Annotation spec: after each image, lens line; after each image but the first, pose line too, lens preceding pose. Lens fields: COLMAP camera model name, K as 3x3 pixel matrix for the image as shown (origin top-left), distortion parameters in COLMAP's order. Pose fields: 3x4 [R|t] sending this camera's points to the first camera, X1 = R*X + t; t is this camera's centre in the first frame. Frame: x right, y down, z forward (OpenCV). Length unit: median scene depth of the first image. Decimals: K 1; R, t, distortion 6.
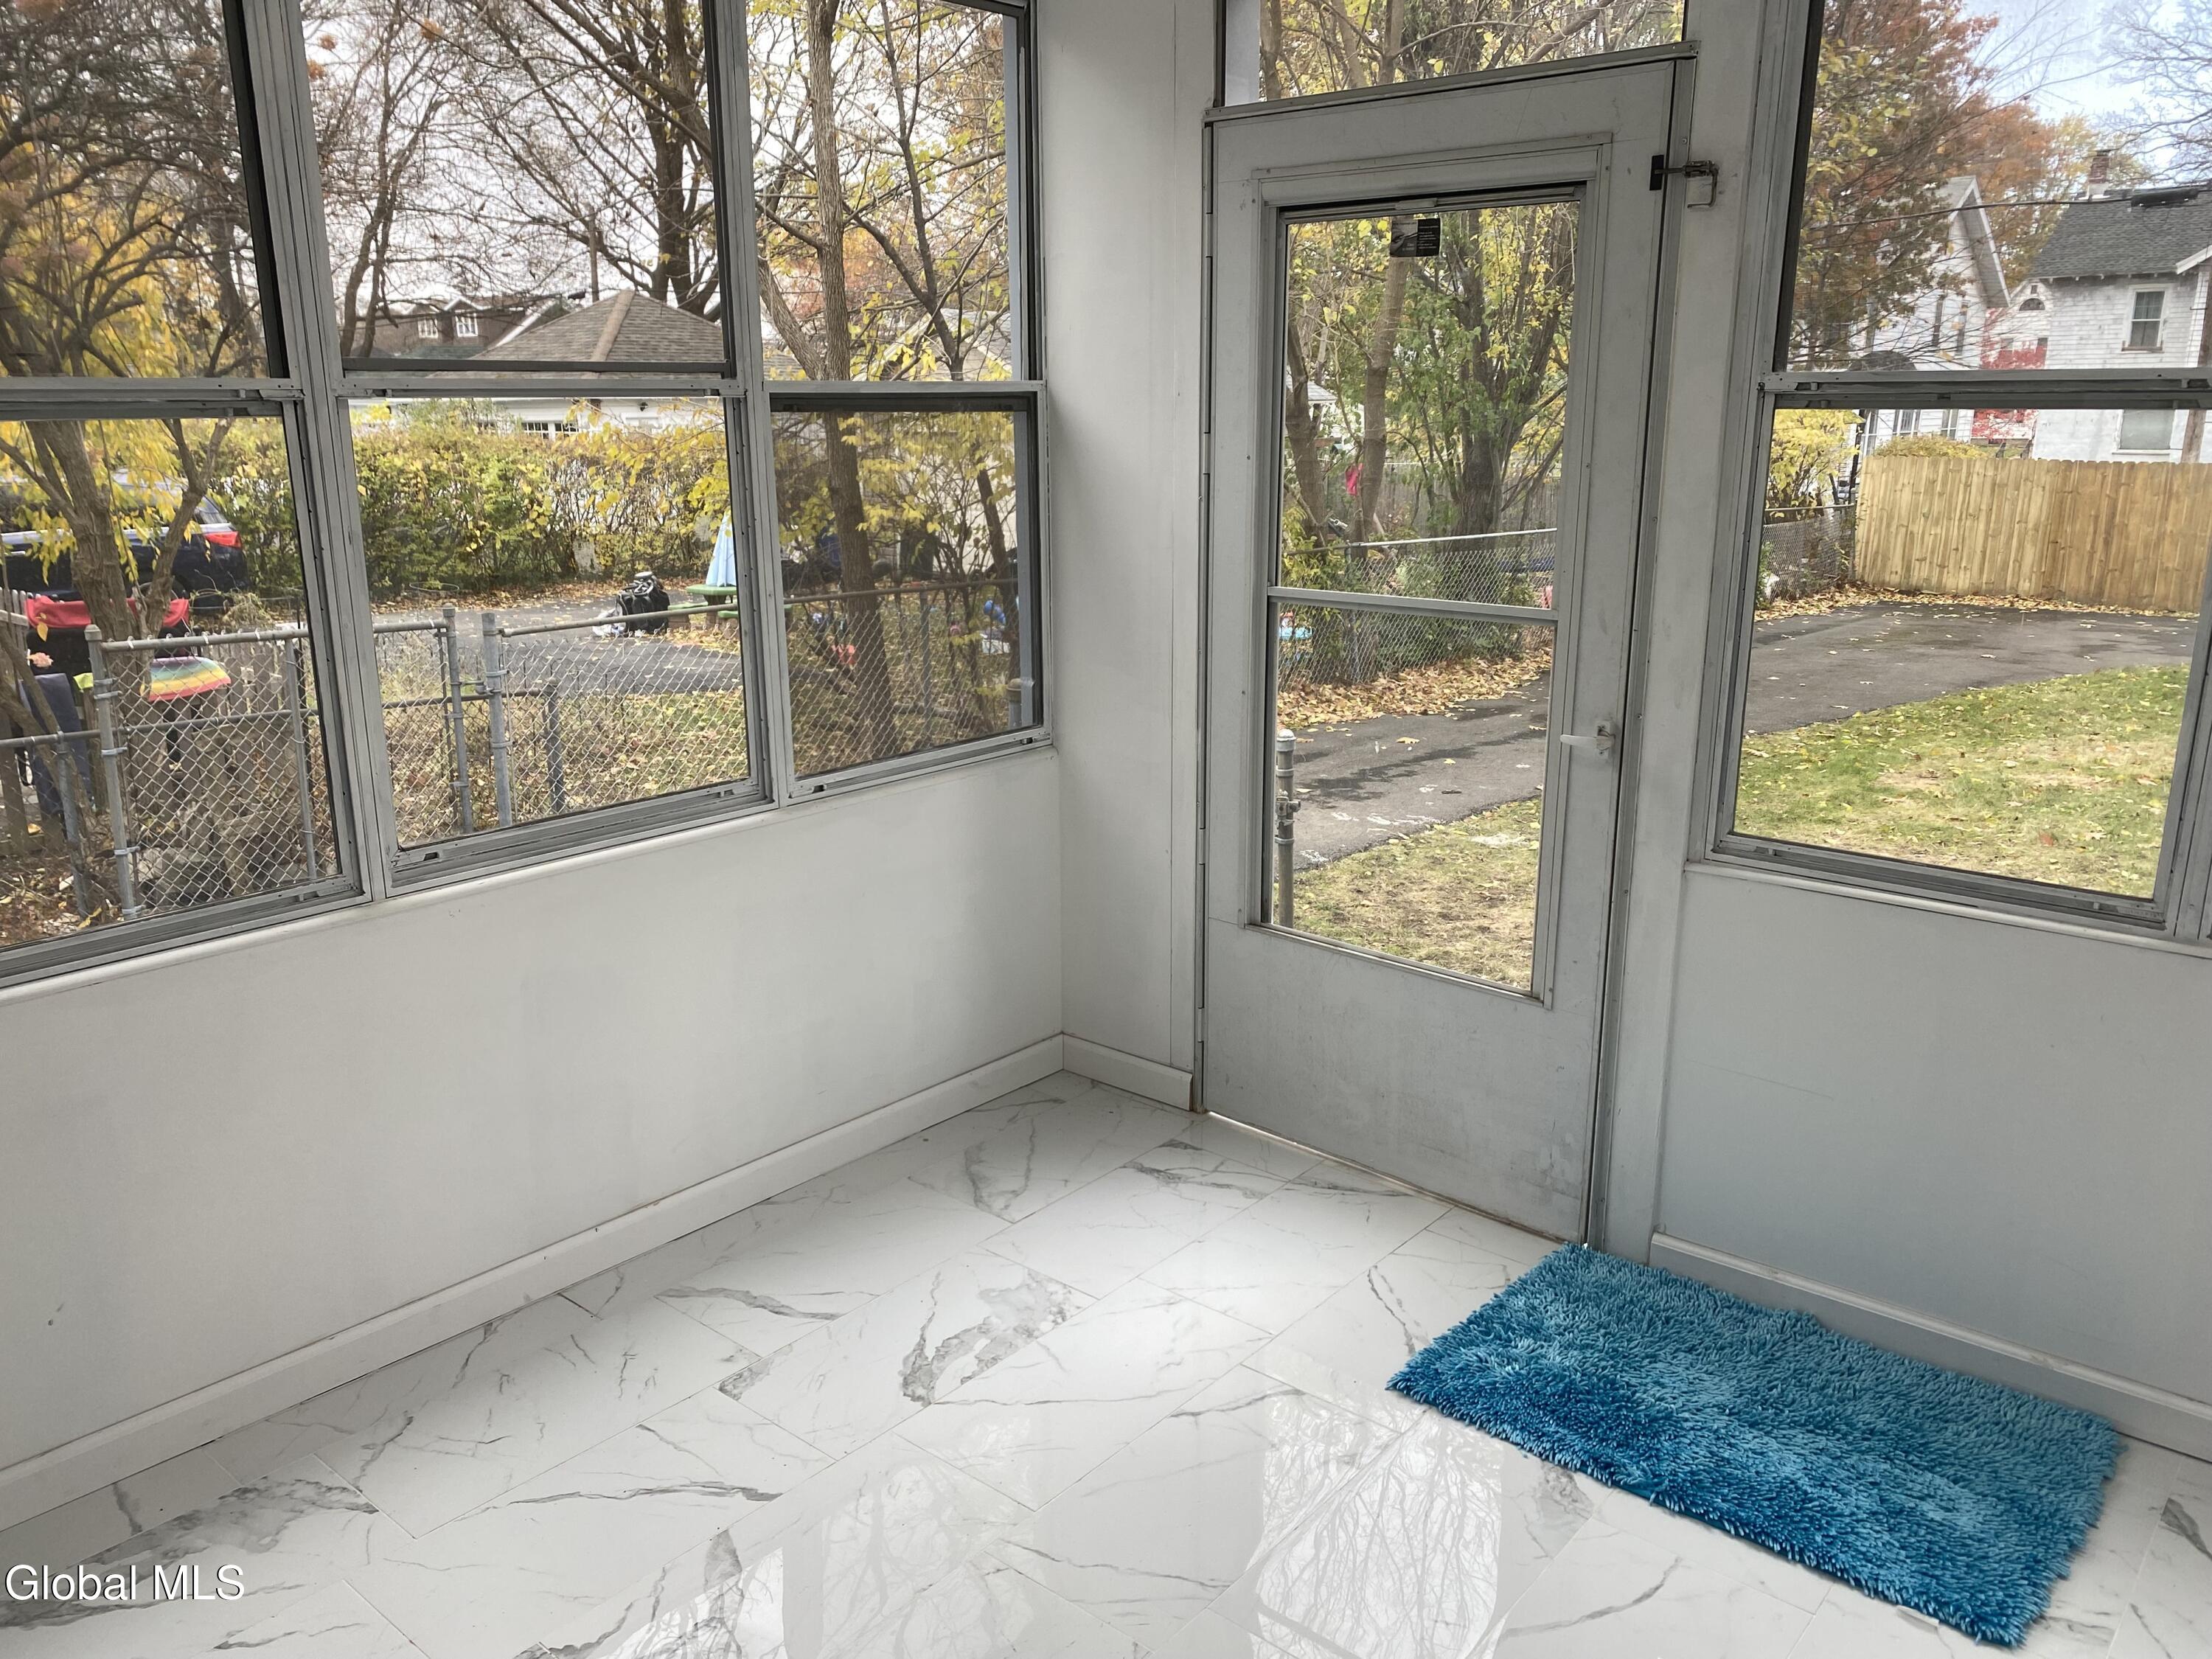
lens RADIAL K [[1688.7, 0, 1100.7], [0, 1688.7, 829.5], [0, 0, 1]] dist [0.023561, -0.014555]
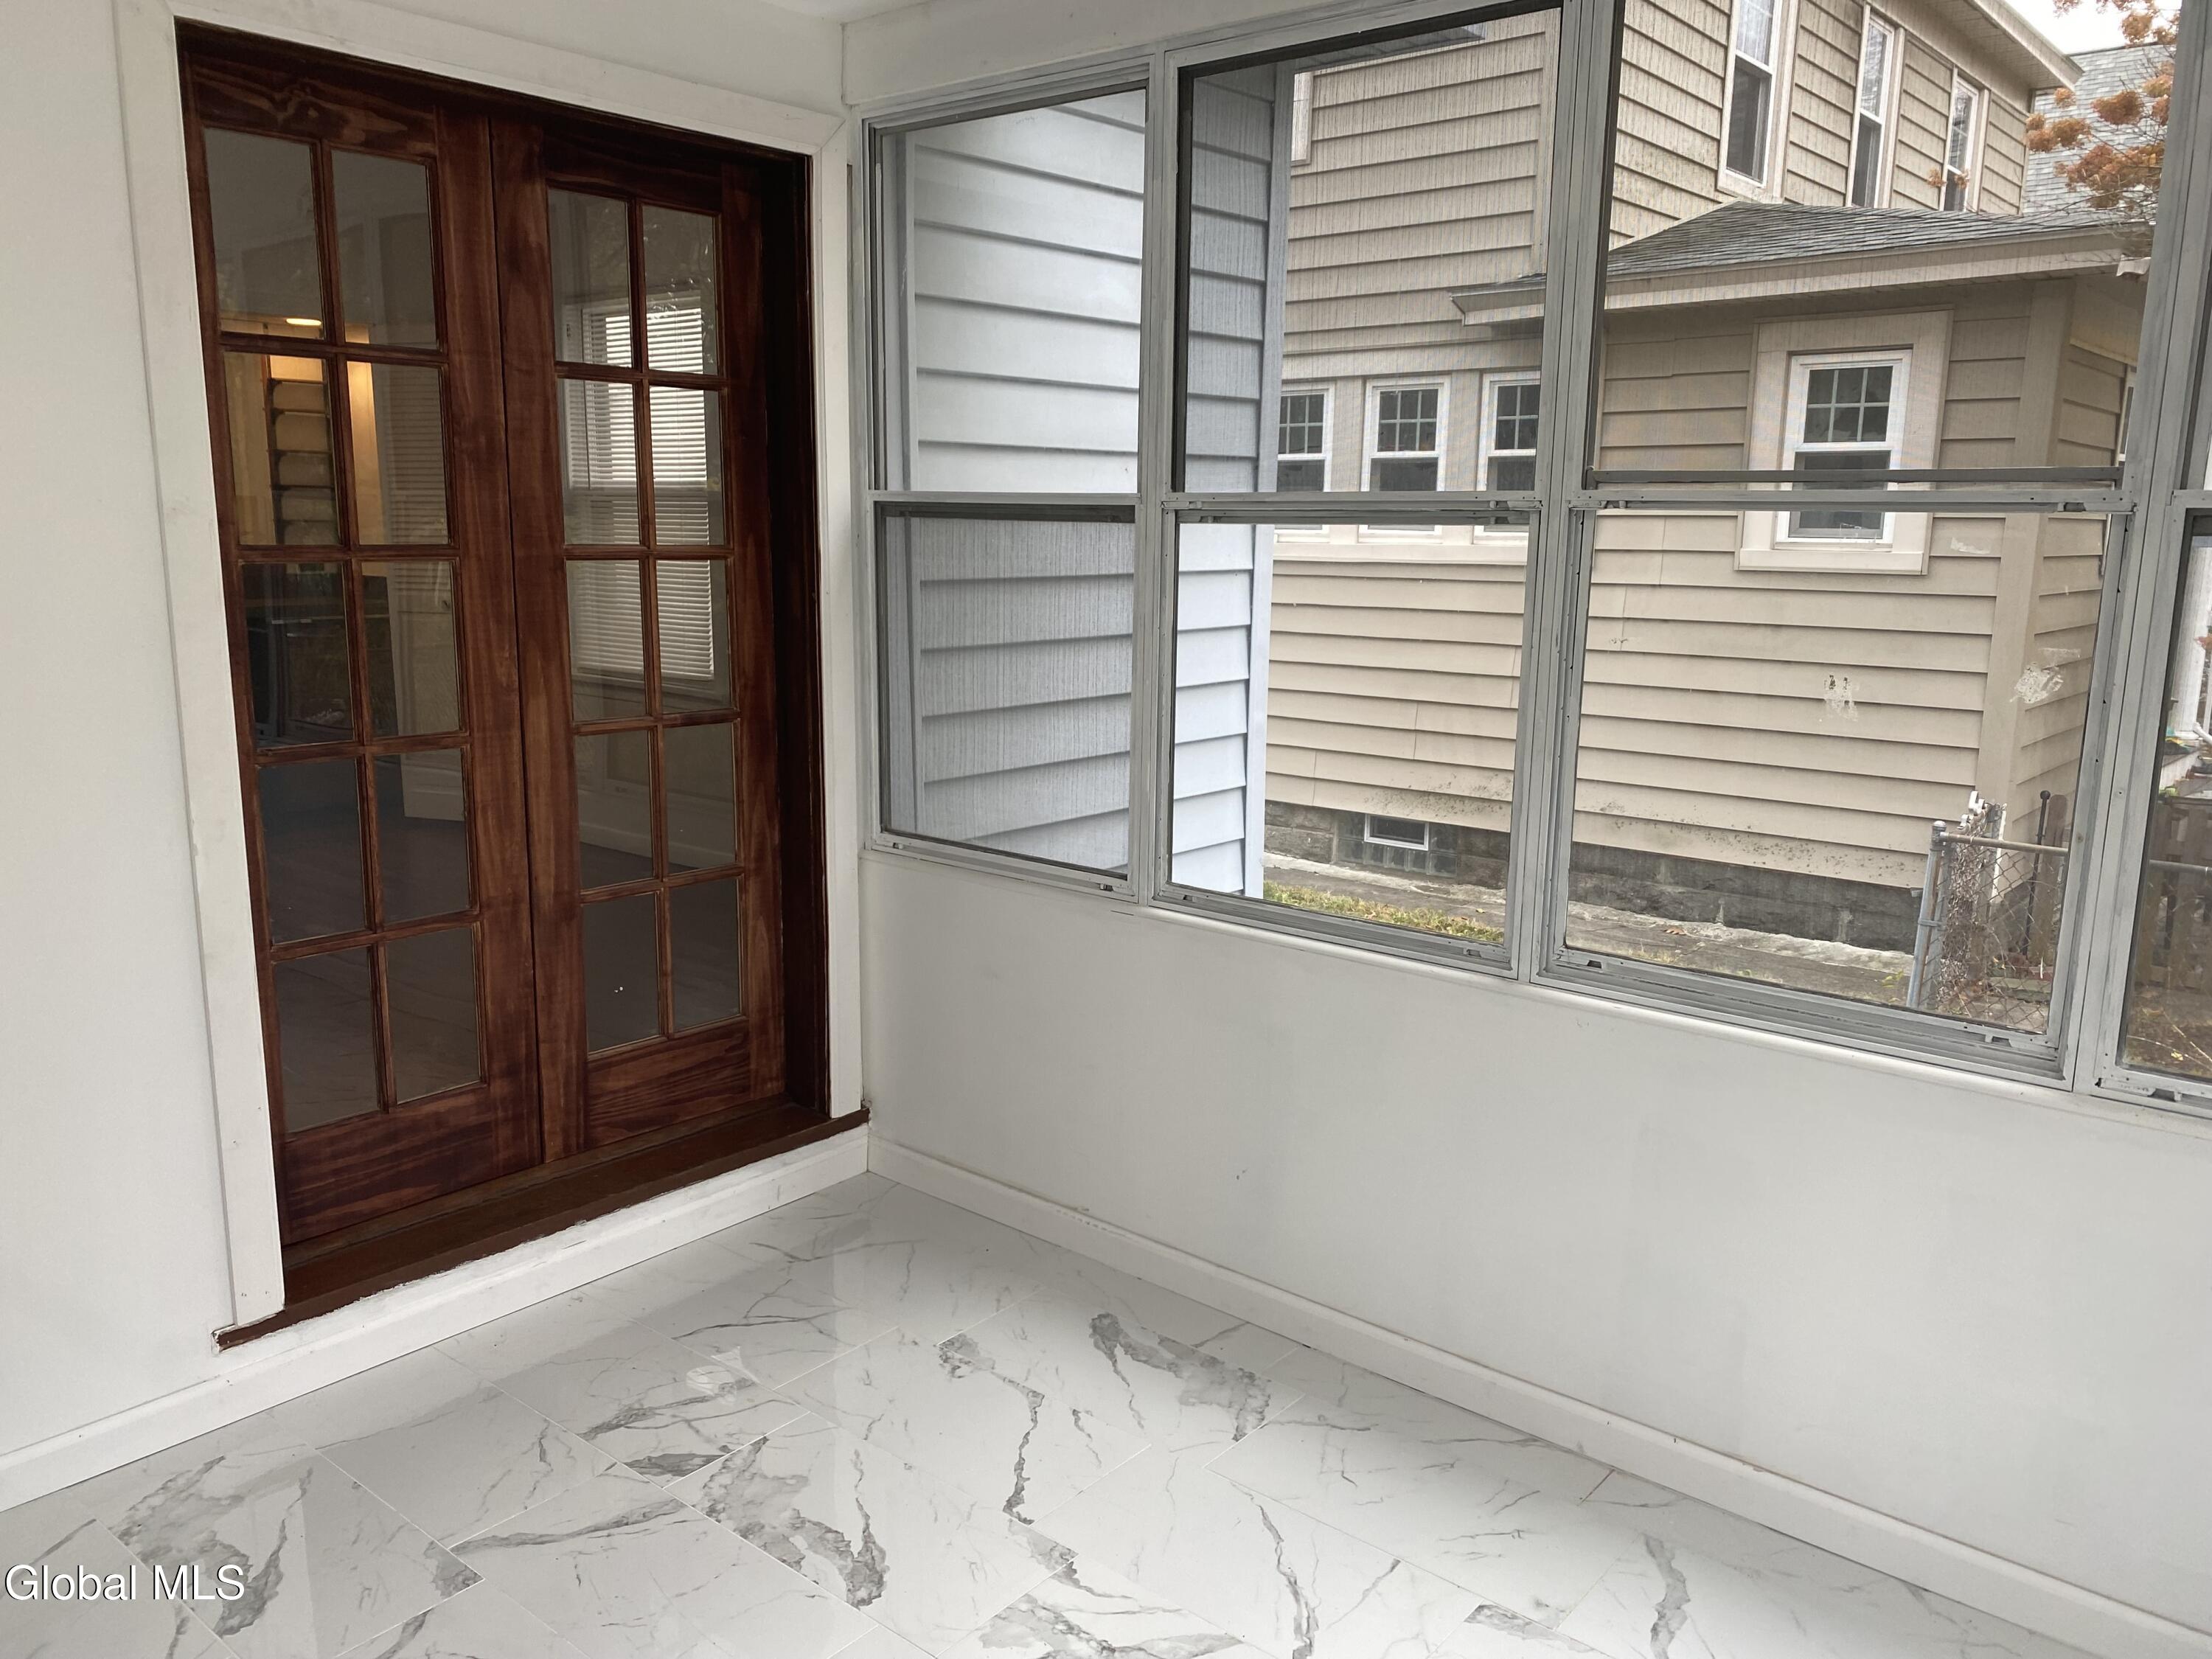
lens RADIAL K [[1688.7, 0, 1102.6], [0, 1688.7, 831.5], [0, 0, 1]] dist [0.023561, -0.014555]
pose [[0.018022, 0.189829, -0.981652, 0.543438], [-0.265940, 0.947354, 0.178314, -0.153388], [0.963821, 0.257847, 0.067557, 0.615476]]
